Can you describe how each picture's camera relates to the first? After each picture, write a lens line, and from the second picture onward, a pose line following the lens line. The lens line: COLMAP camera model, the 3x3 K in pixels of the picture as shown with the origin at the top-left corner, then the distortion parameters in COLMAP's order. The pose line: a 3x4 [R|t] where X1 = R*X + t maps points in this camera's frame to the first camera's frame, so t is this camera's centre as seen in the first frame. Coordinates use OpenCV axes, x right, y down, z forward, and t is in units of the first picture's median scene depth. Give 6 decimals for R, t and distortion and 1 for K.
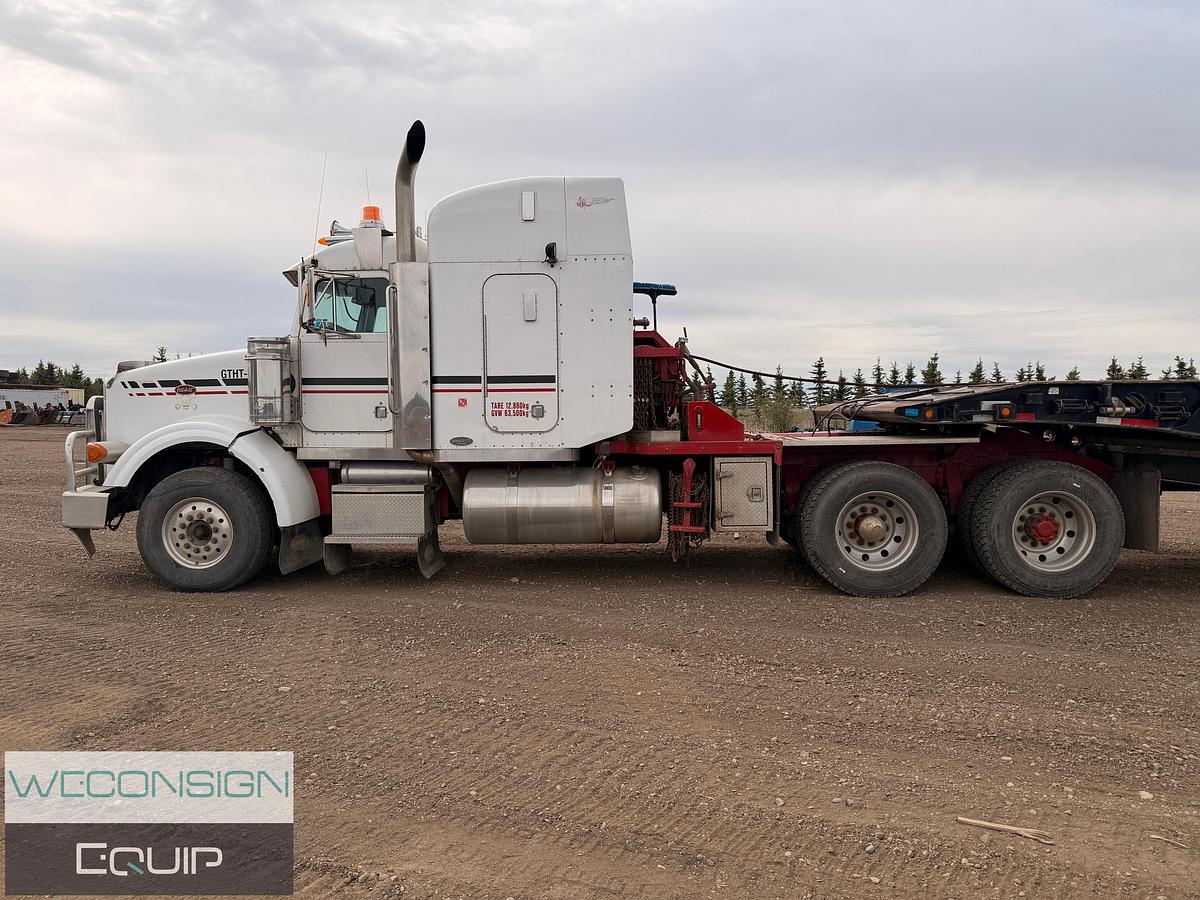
lens RADIAL K [[842.6, 0, 607.8], [0, 842.6, 446.8], [0, 0, 1]] dist [0.157804, -0.305259]
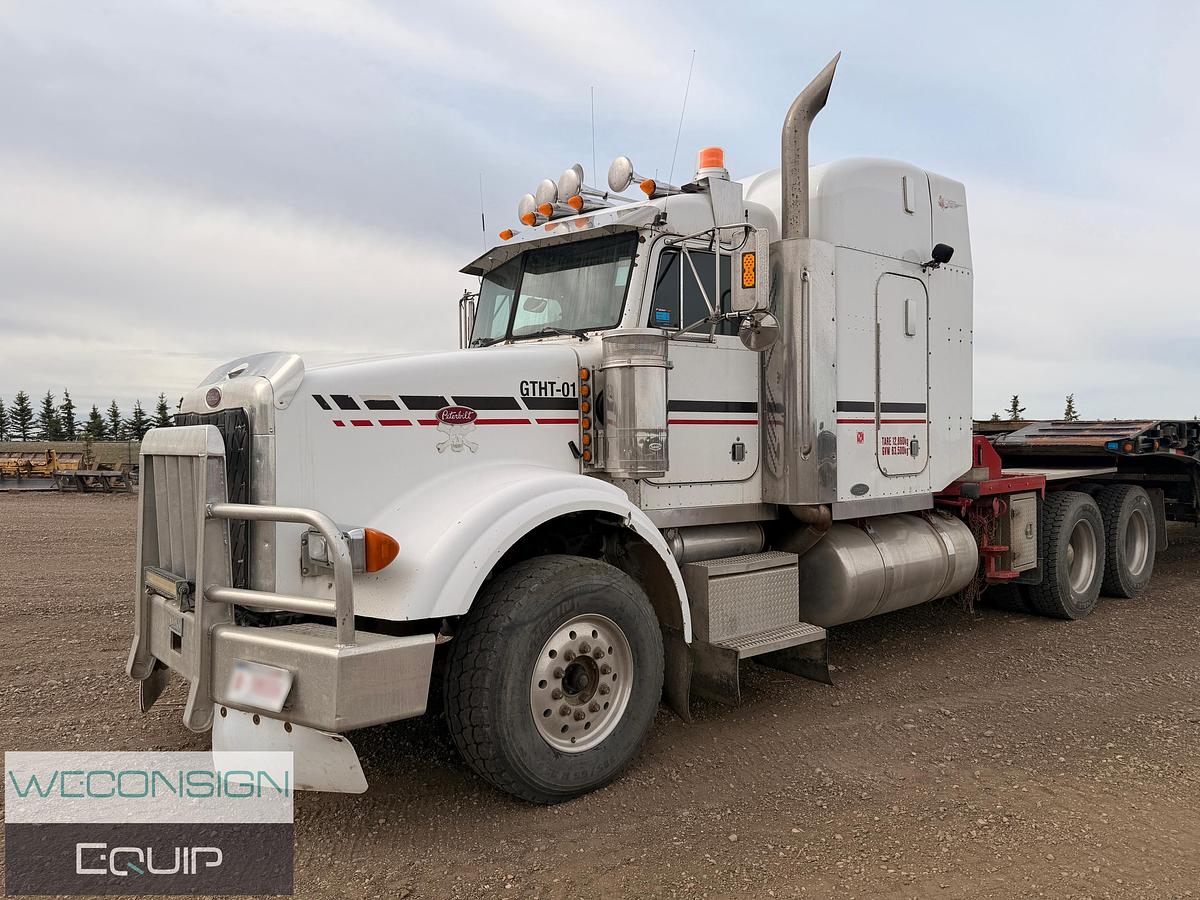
lens RADIAL K [[840.9, 0, 600.0], [0, 840.9, 450.0], [0, 0, 1]] dist [0.167158, -0.314163]
pose [[0.729297, -0.011667, 0.684098, -0.830393], [0.036101, 0.999118, -0.021447, -0.032708], [-0.683244, 0.040338, 0.729075, 0.598055]]
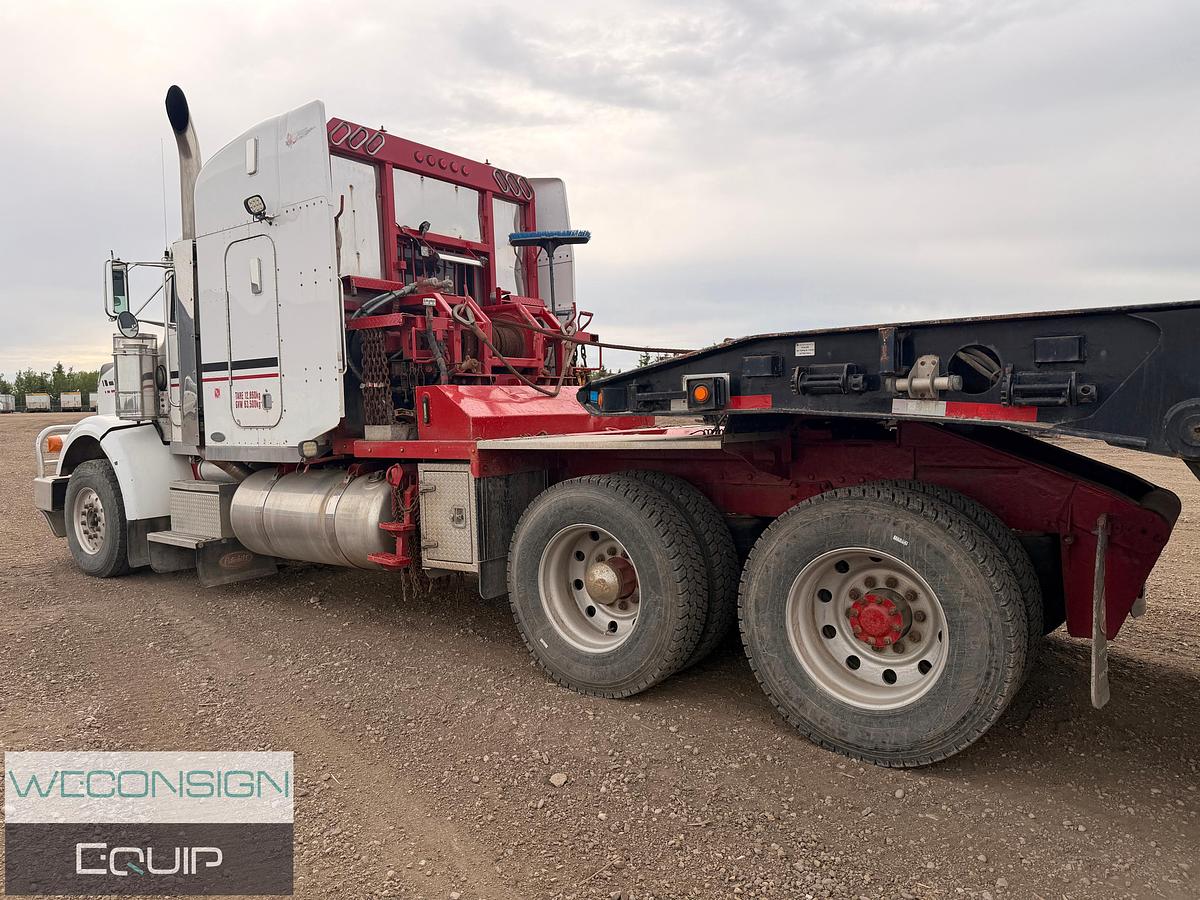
lens RADIAL K [[842.6, 0, 607.8], [0, 842.6, 446.8], [0, 0, 1]] dist [0.157804, -0.305259]
pose [[0.824881, 0.016317, -0.565071, 0.651194], [-0.008884, 0.999834, 0.015901, -0.013842], [0.565237, -0.008096, 0.824889, 0.482780]]
